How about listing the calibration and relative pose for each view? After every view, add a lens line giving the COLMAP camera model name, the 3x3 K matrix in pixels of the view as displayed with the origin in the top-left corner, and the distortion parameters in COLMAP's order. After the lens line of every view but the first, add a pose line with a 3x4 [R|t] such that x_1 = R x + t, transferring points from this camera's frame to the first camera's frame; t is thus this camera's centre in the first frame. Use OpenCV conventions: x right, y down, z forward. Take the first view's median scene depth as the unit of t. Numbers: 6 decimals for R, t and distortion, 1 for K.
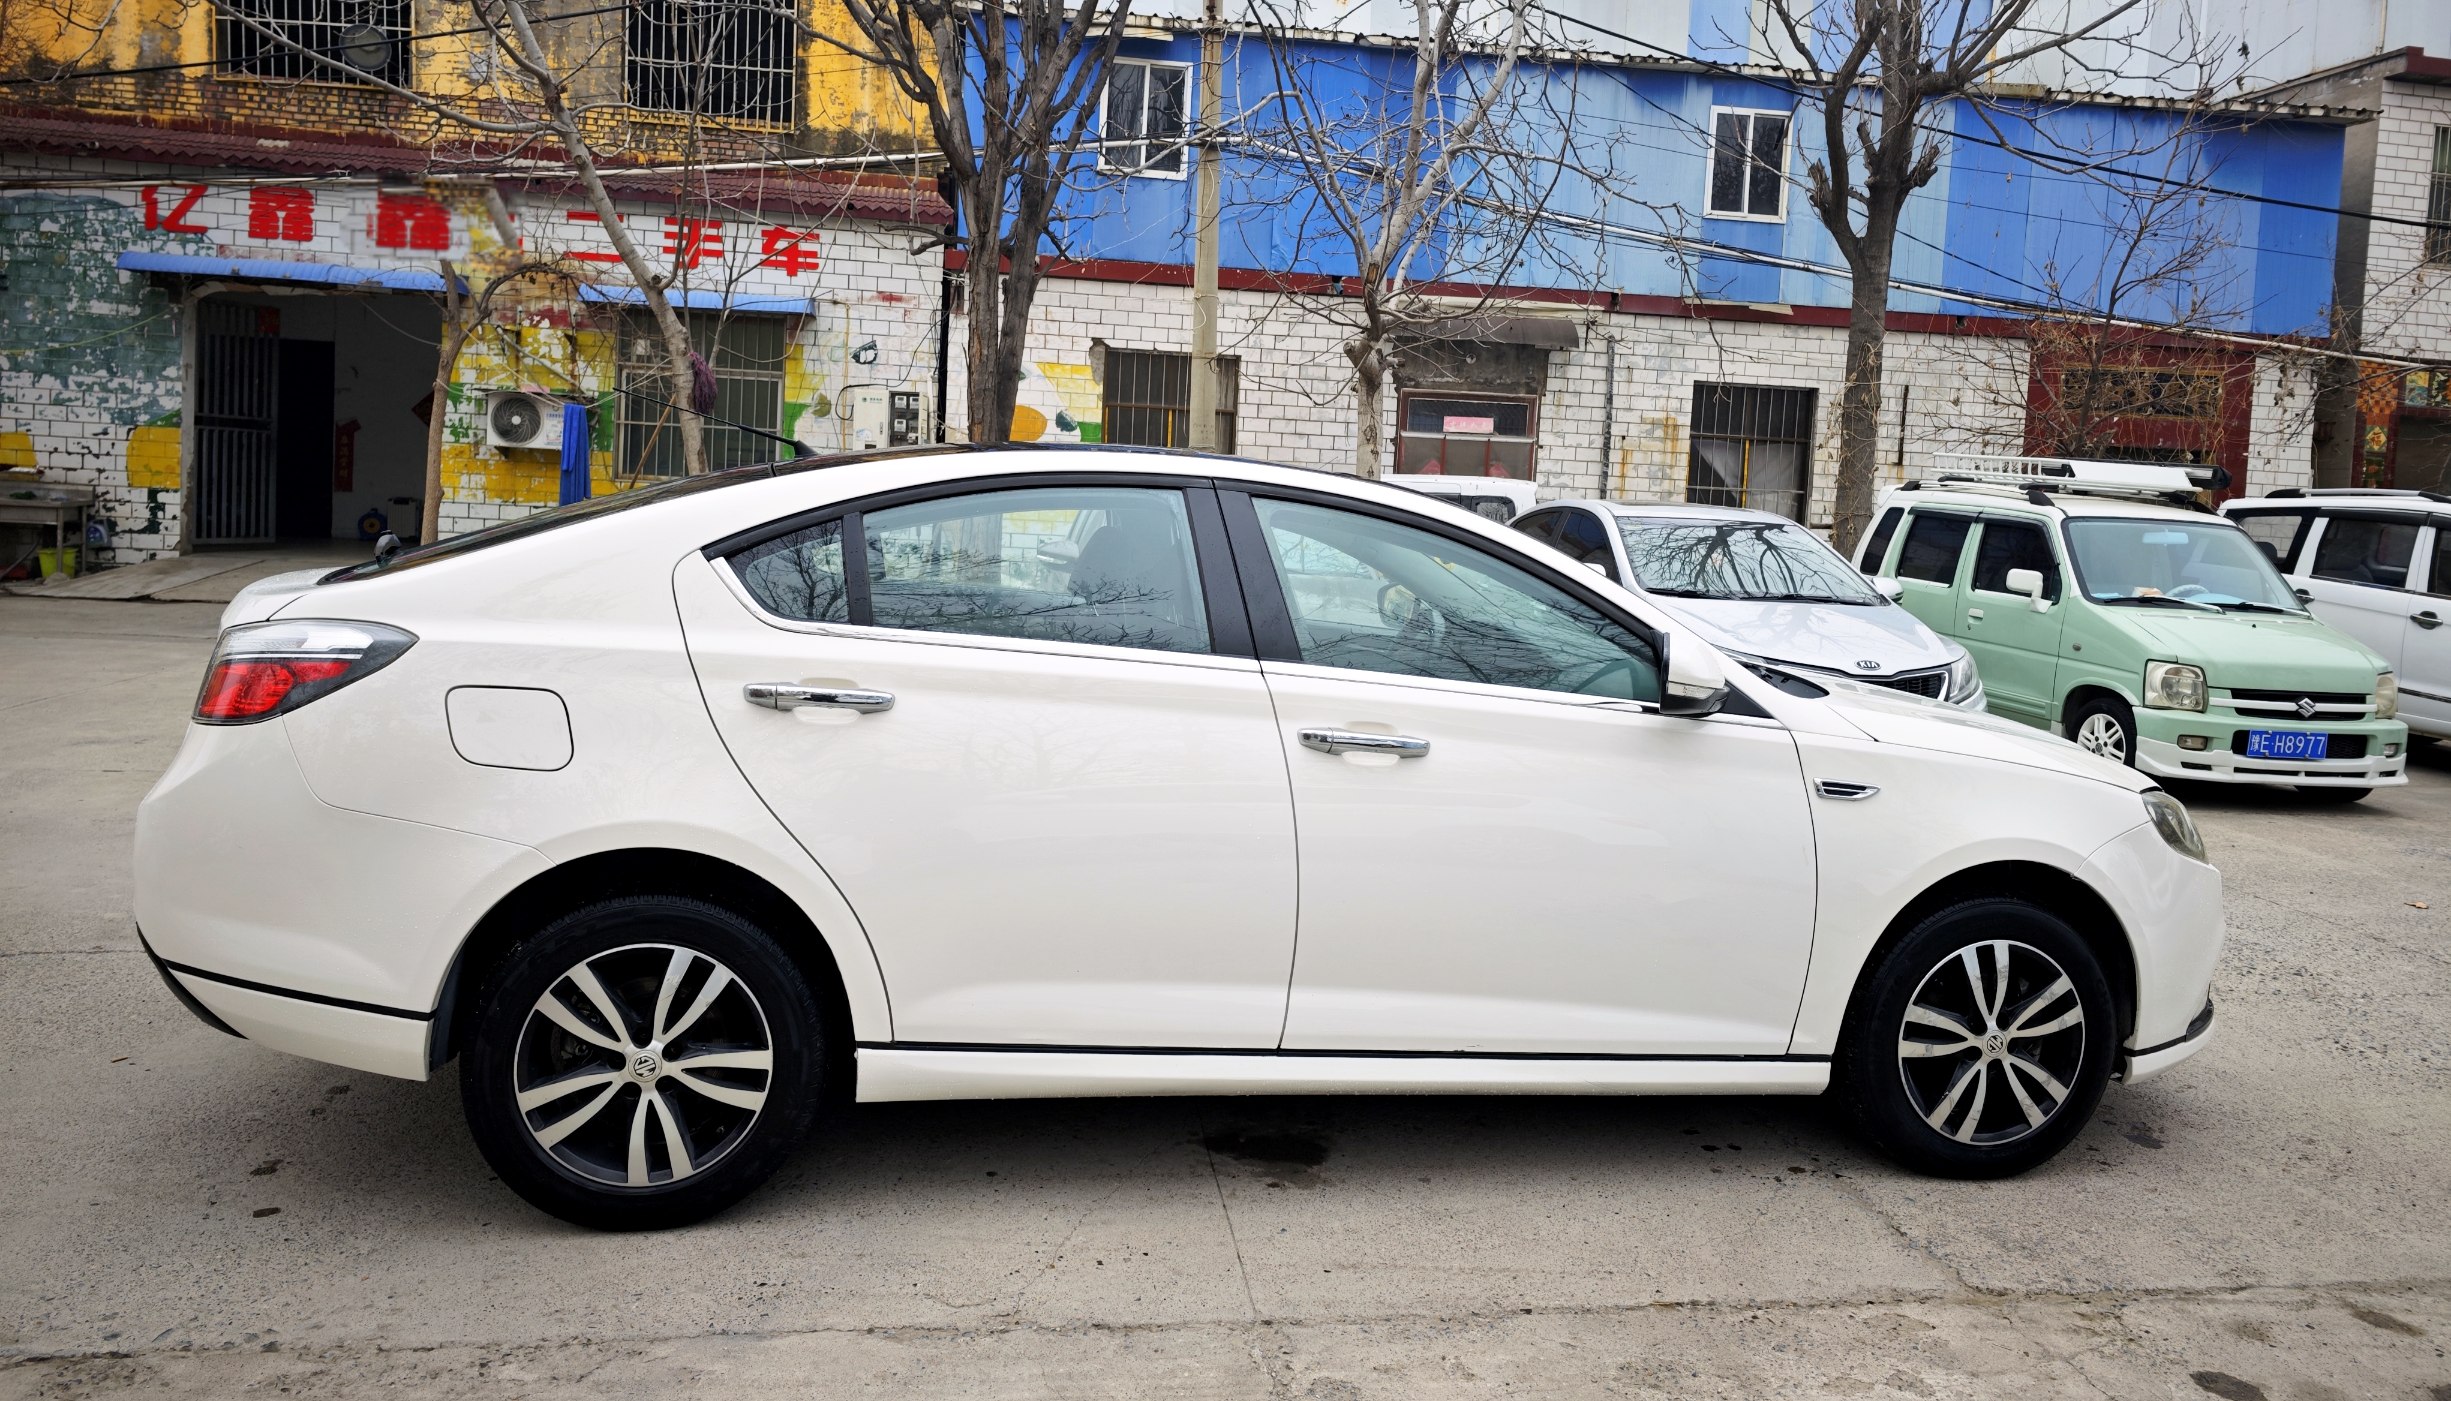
lens RADIAL K [[1645.5, 0, 1235.3], [0, 1645.5, 625.3], [0, 0, 1]] dist [0.031009, -0.033286]
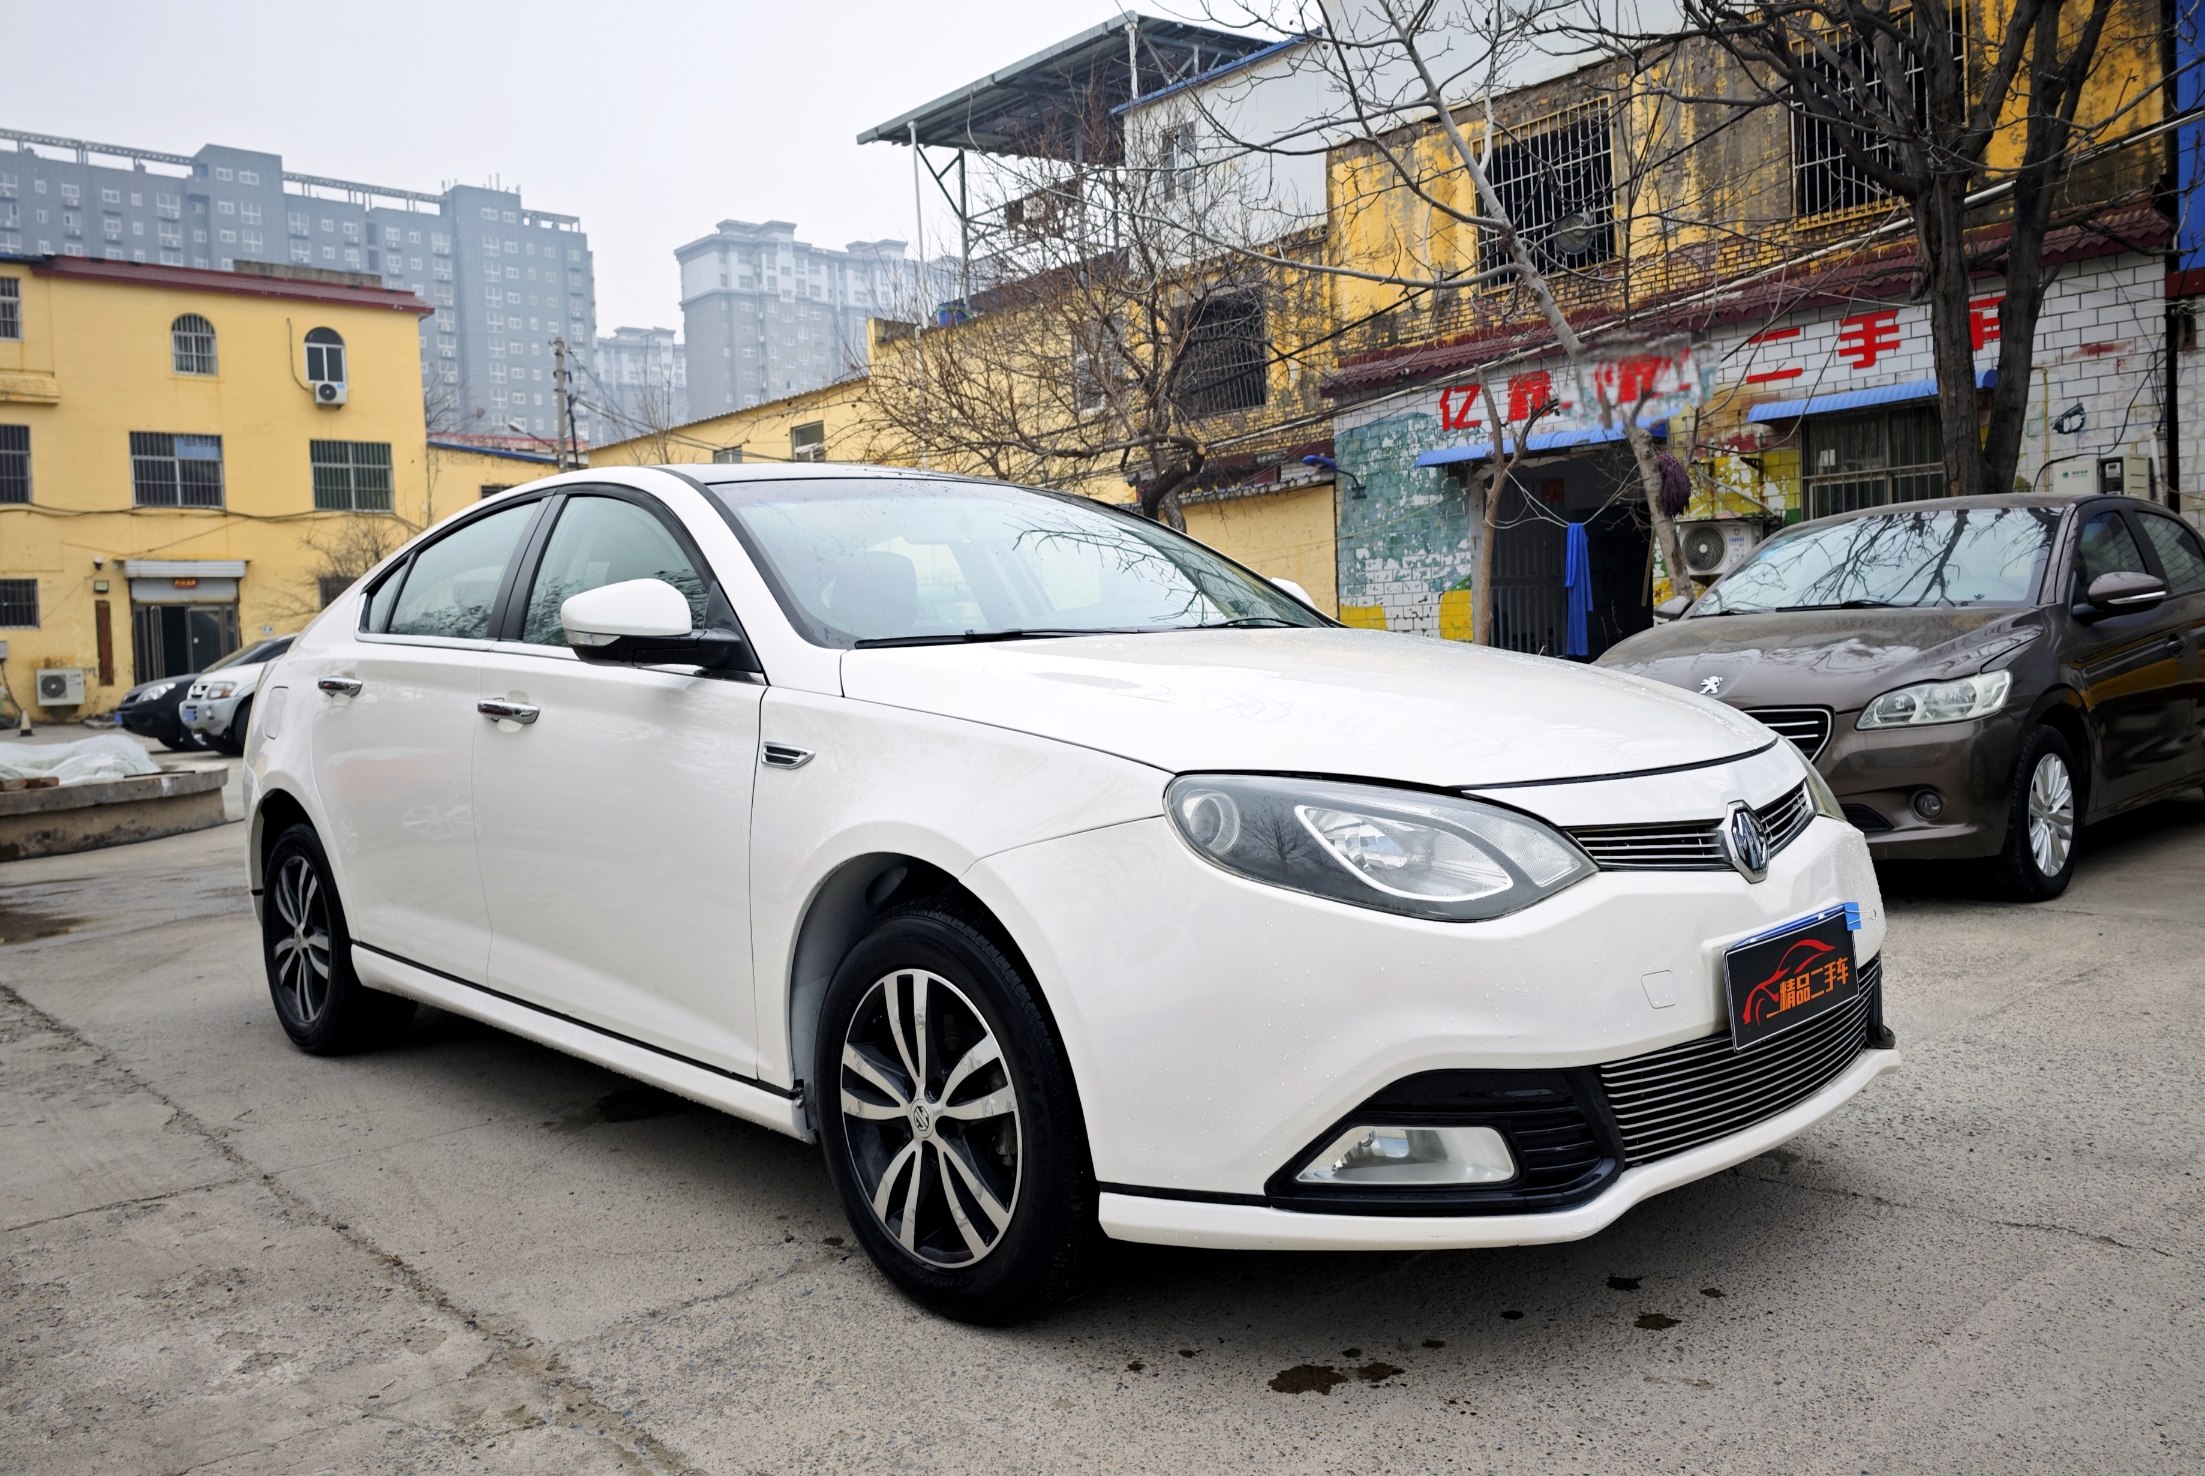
lens RADIAL K [[1639.7, 0, 1140.7], [0, 1639.7, 738.9], [0, 0, 1]] dist [0.006319, -0.003351]
pose [[0.554923, -0.026033, -0.831494, 0.452216], [0.004248, 0.999586, -0.028460, 0.046285], [0.831891, 0.012261, 0.554804, 0.284466]]
